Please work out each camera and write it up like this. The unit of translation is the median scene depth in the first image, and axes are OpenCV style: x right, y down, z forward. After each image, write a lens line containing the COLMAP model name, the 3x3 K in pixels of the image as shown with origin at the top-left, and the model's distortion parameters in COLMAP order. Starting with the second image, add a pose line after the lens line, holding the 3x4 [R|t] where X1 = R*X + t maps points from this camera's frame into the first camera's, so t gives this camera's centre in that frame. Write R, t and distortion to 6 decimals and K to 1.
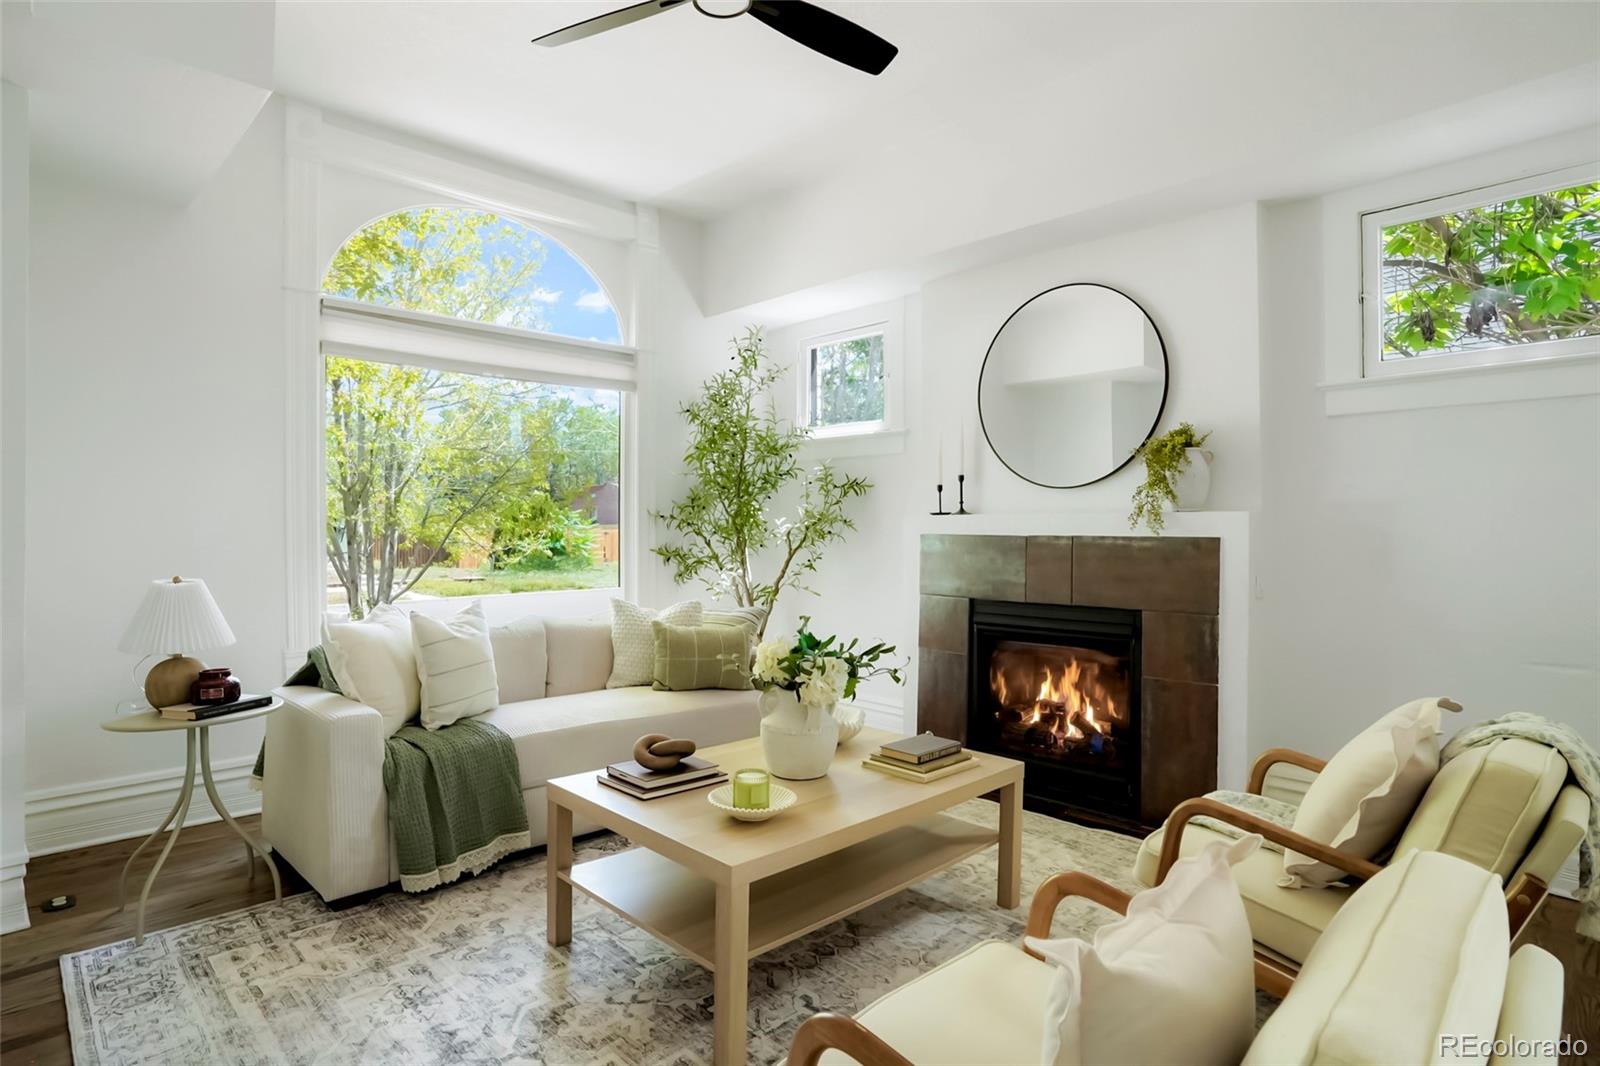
lens RADIAL K [[835.7, 0, 795.1], [0, 835.7, 524.0], [0, 0, 1]] dist [-0.038038, 0.000484]
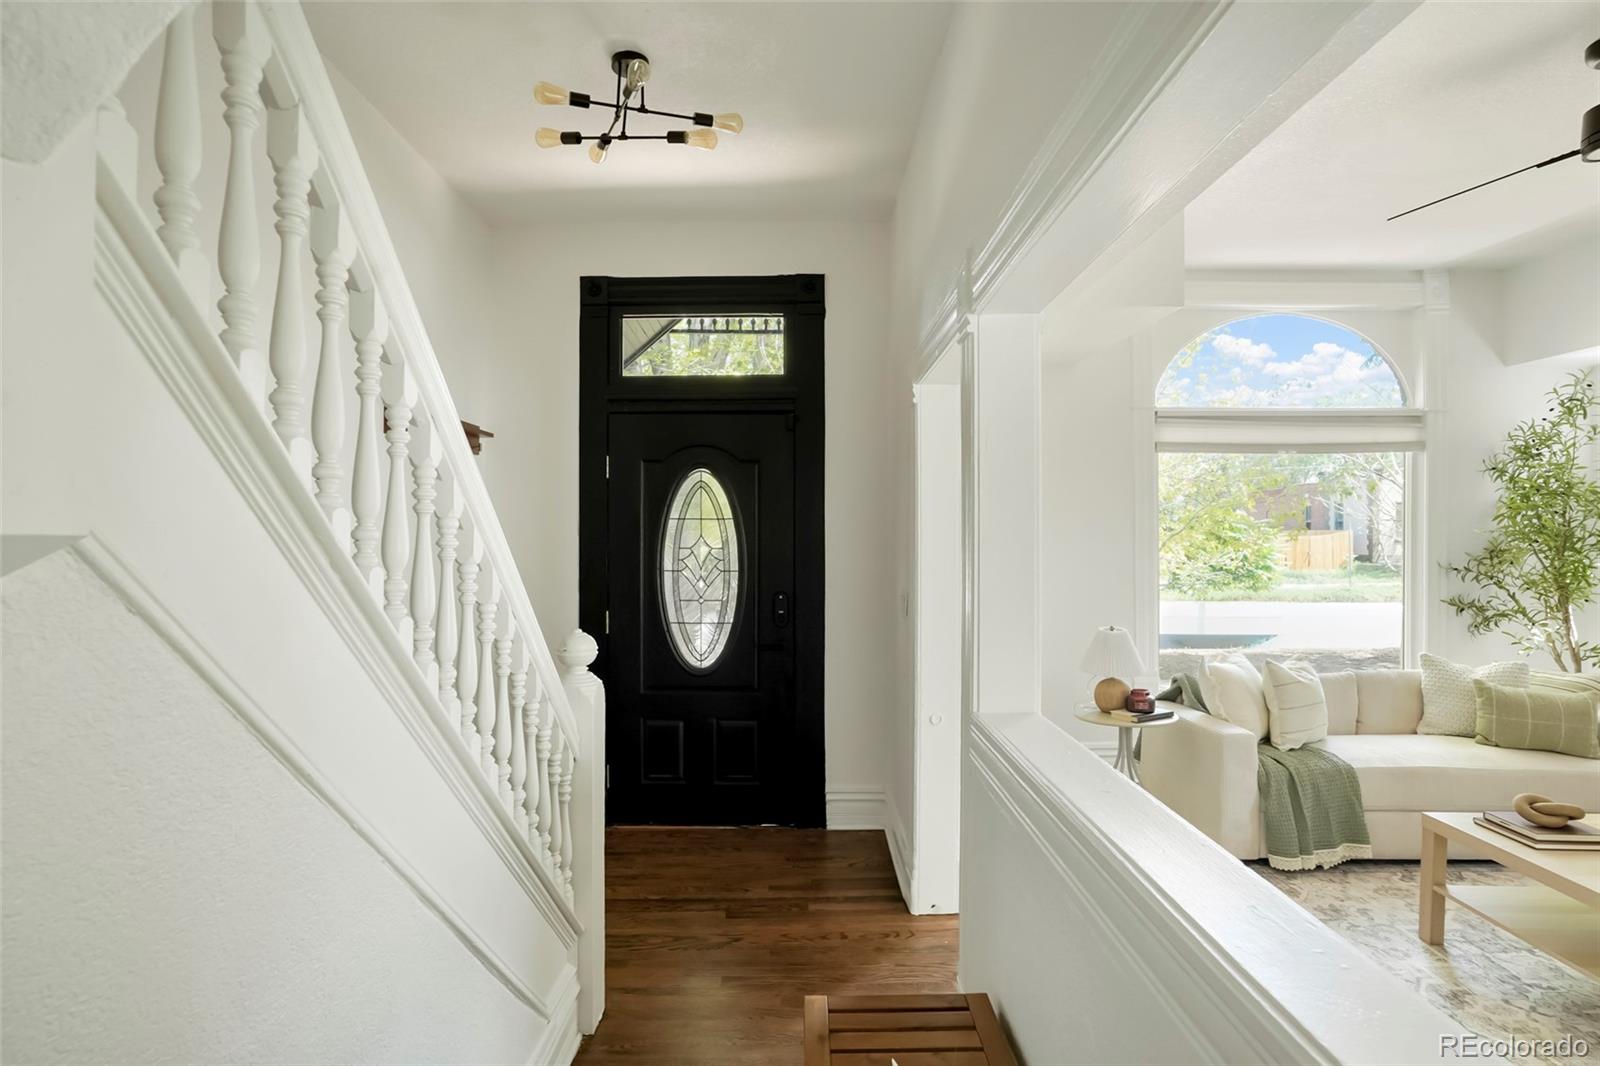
lens RADIAL K [[780.1, 0, 799.3], [0, 780.1, 538.8], [0, 0, 1]] dist [-0.036103, 0.012995]
pose [[0.713299, 0.000297, -0.700860, -0.111601], [0.009245, 0.999909, 0.009834, -0.093827], [0.700799, -0.013494, 0.713231, -0.358436]]
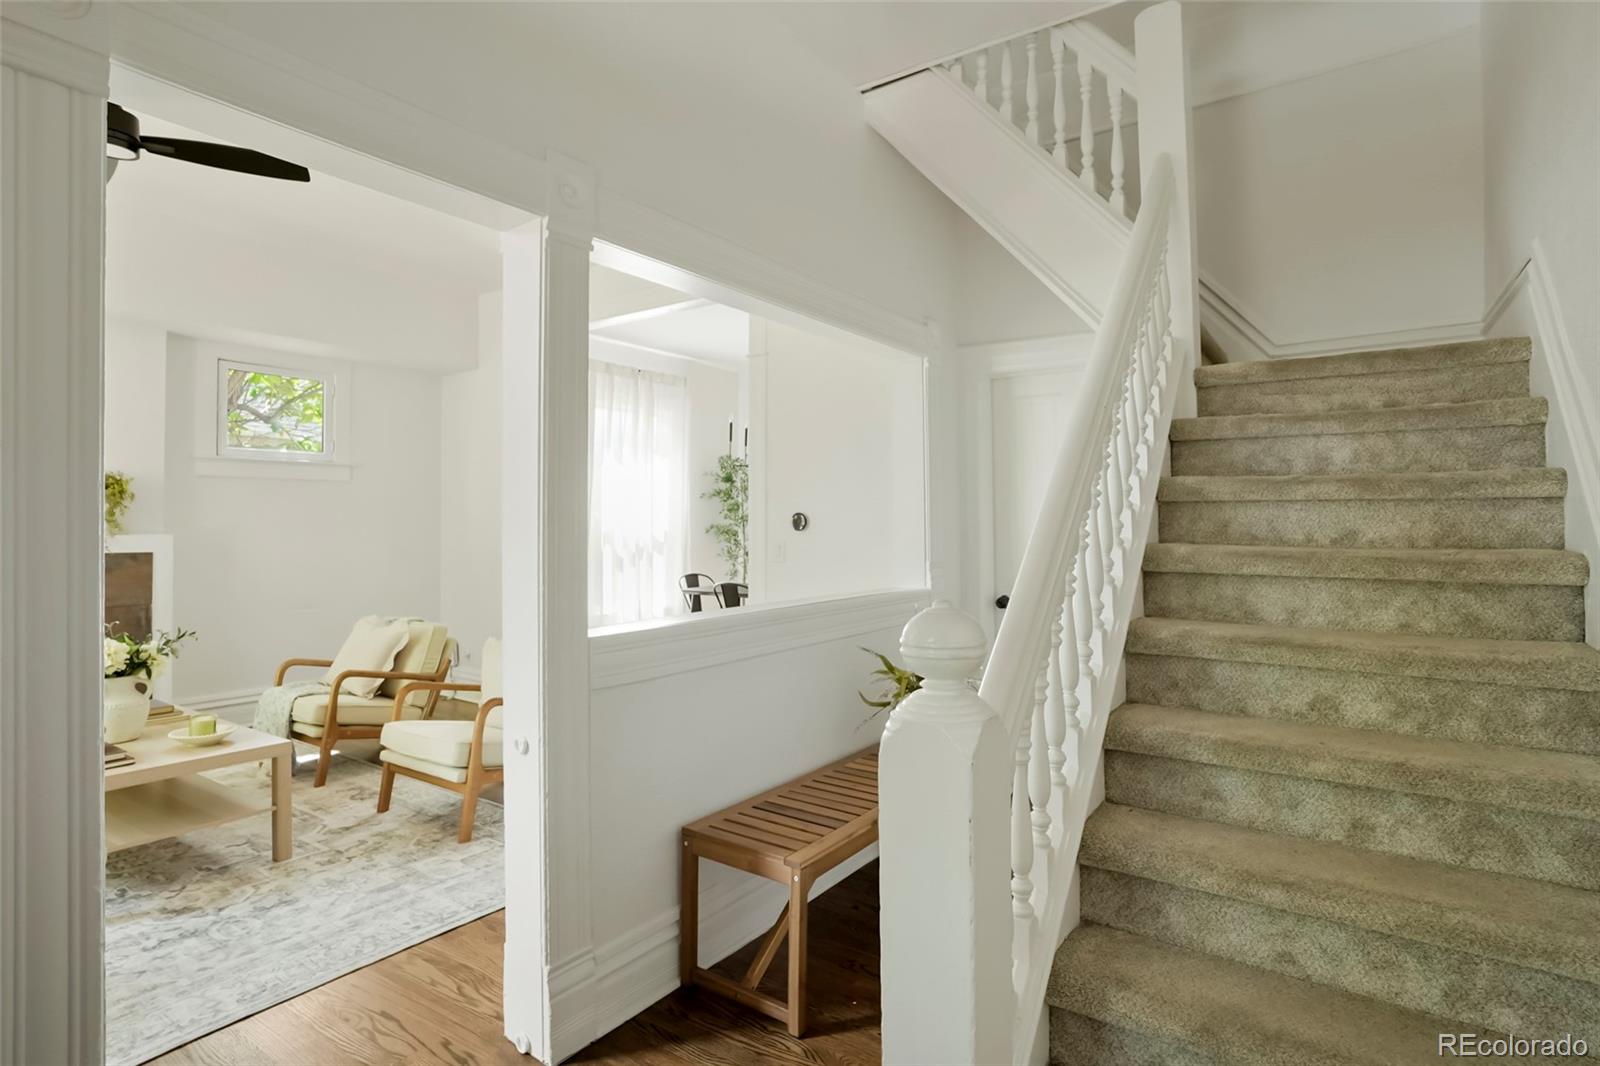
lens RADIAL K [[780.1, 0, 782.6], [0, 780.1, 547.1], [0, 0, 1]] dist [-0.036103, 0.012995]
pose [[-0.181825, -0.028468, 0.982919, -1.033065], [-0.008193, 0.999590, 0.027435, -0.039732], [-0.983297, -0.003064, -0.181984, 0.129334]]
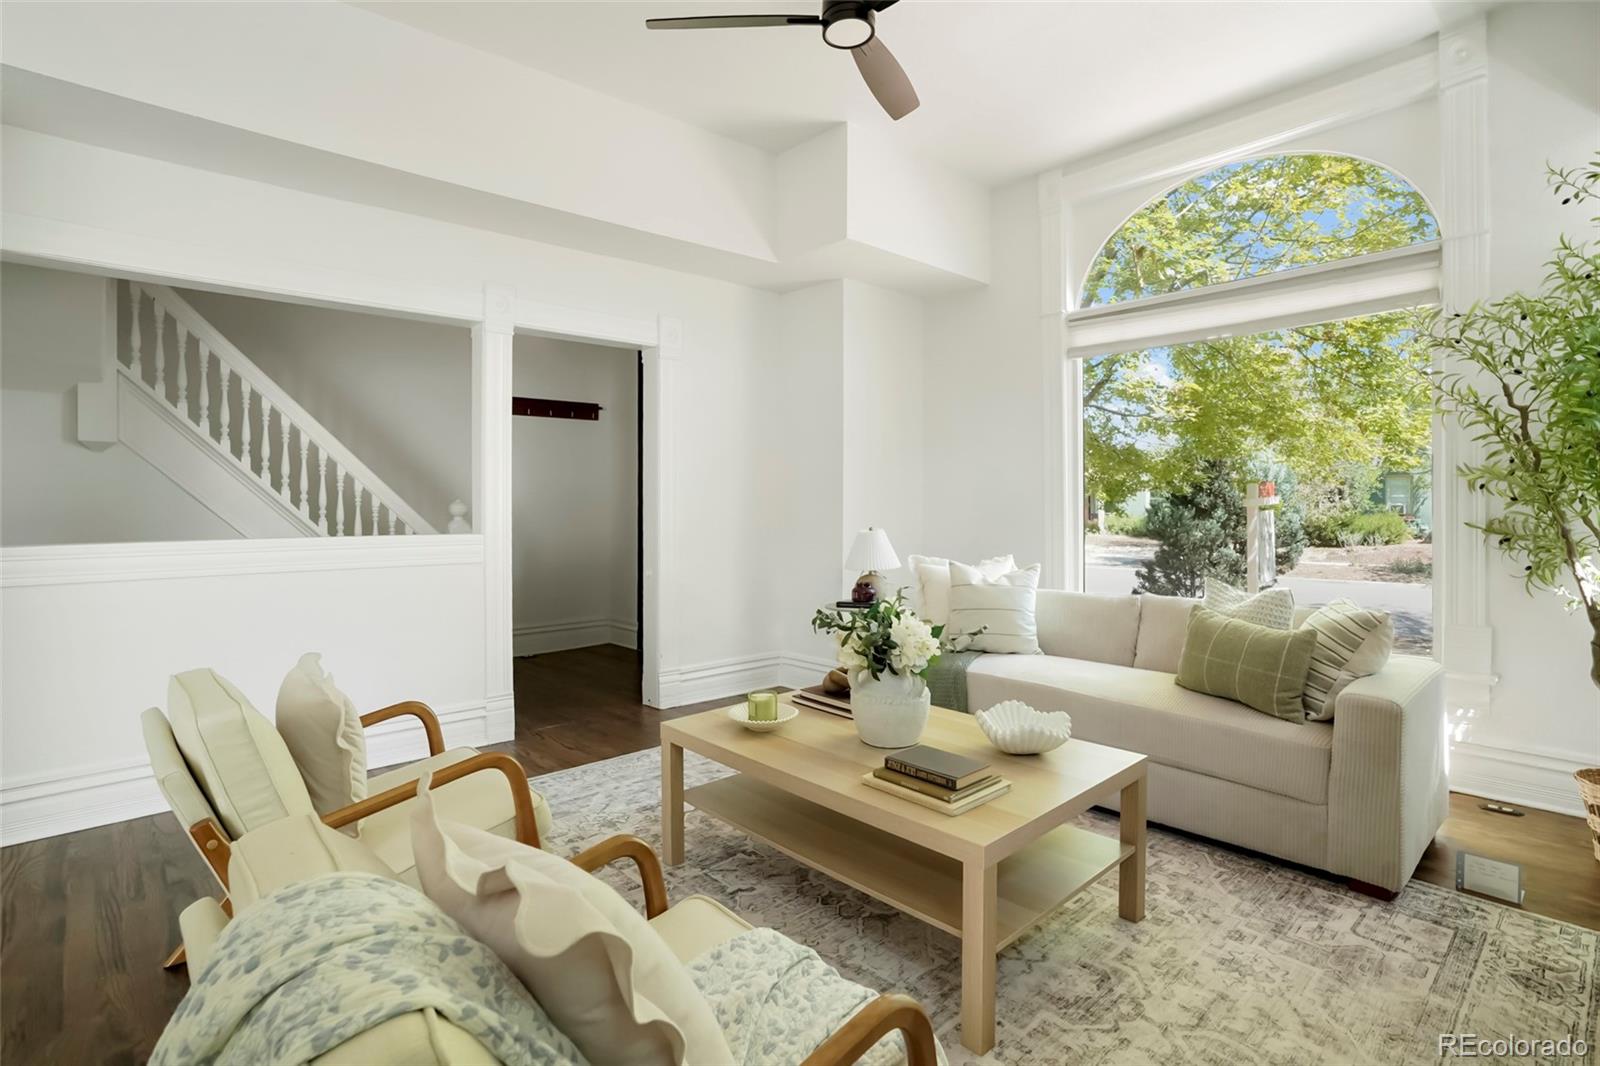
lens RADIAL K [[780.1, 0, 796.4], [0, 780.1, 521.9], [0, 0, 1]] dist [-0.036103, 0.012995]
pose [[-0.041673, 0.013727, -0.999037, 0.706799], [0.015637, 0.999792, 0.013085, 0.016480], [0.999009, -0.015076, -0.041879, 0.703317]]
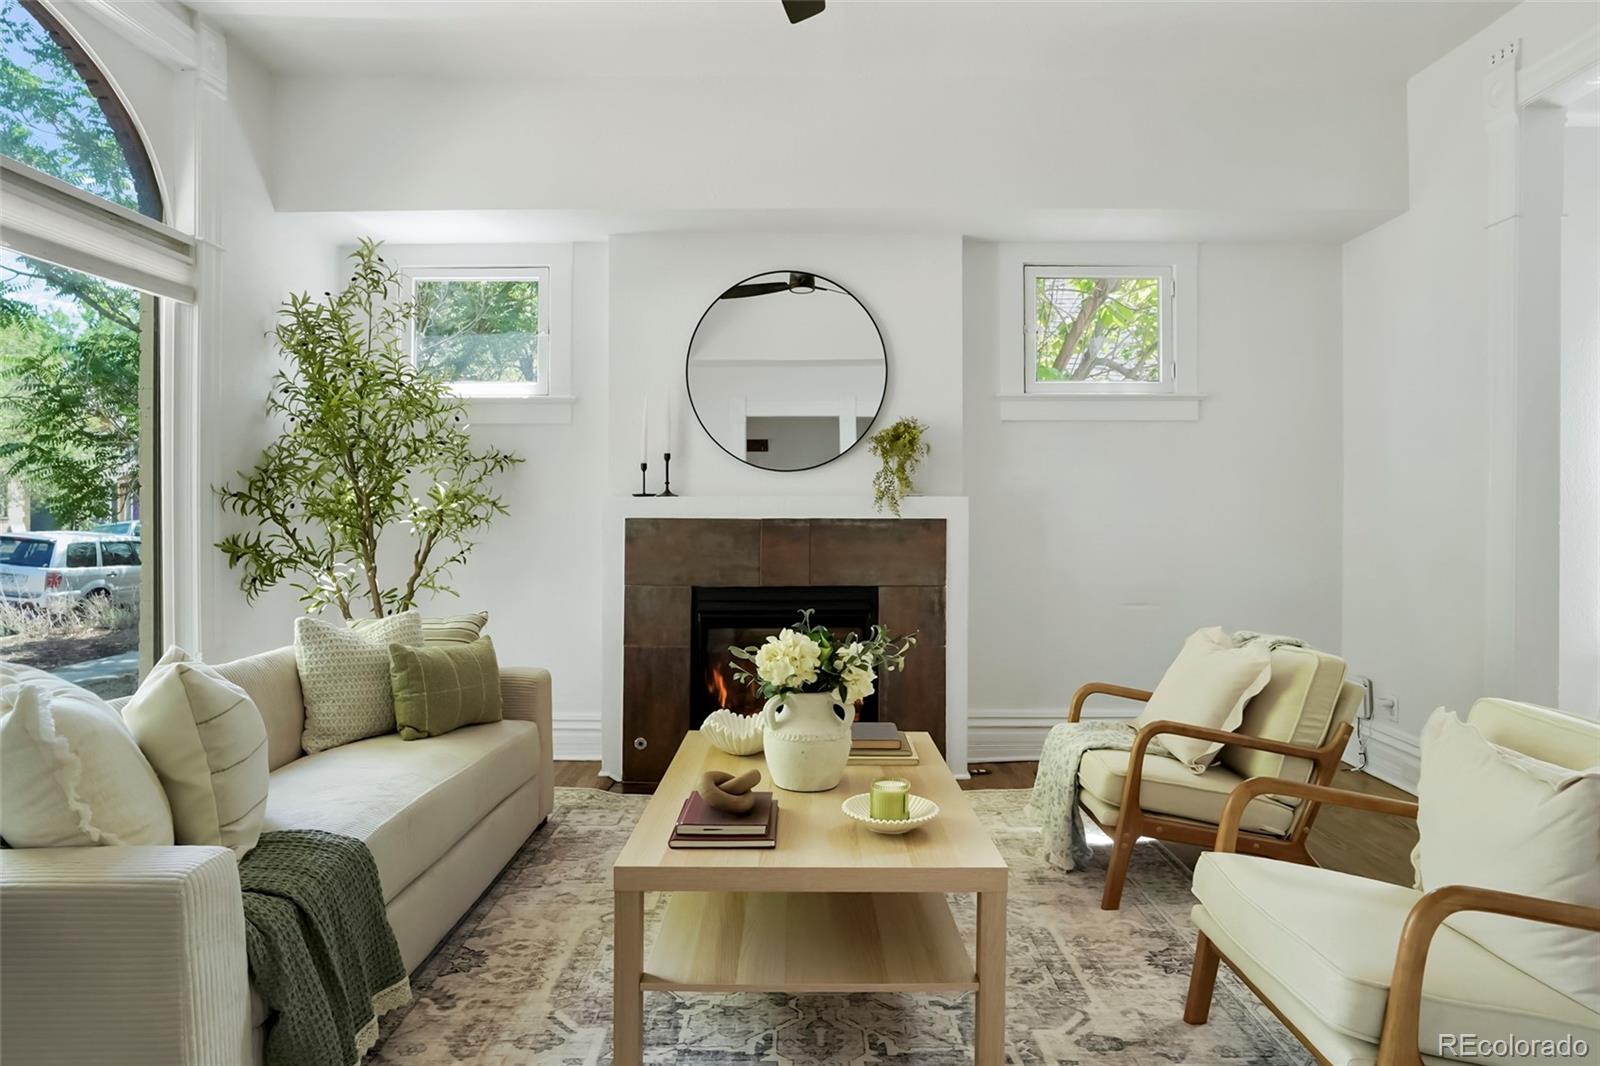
lens RADIAL K [[905.0, 0, 817.2], [0, 905.0, 517.5], [0, 0, 1]] dist [-0.025686, 0.005391]
pose [[0.697221, -0.008706, 0.716804, -0.517696], [-0.001754, 0.999903, 0.013850, -0.002845], [-0.716854, -0.010914, 0.697138, 0.235750]]
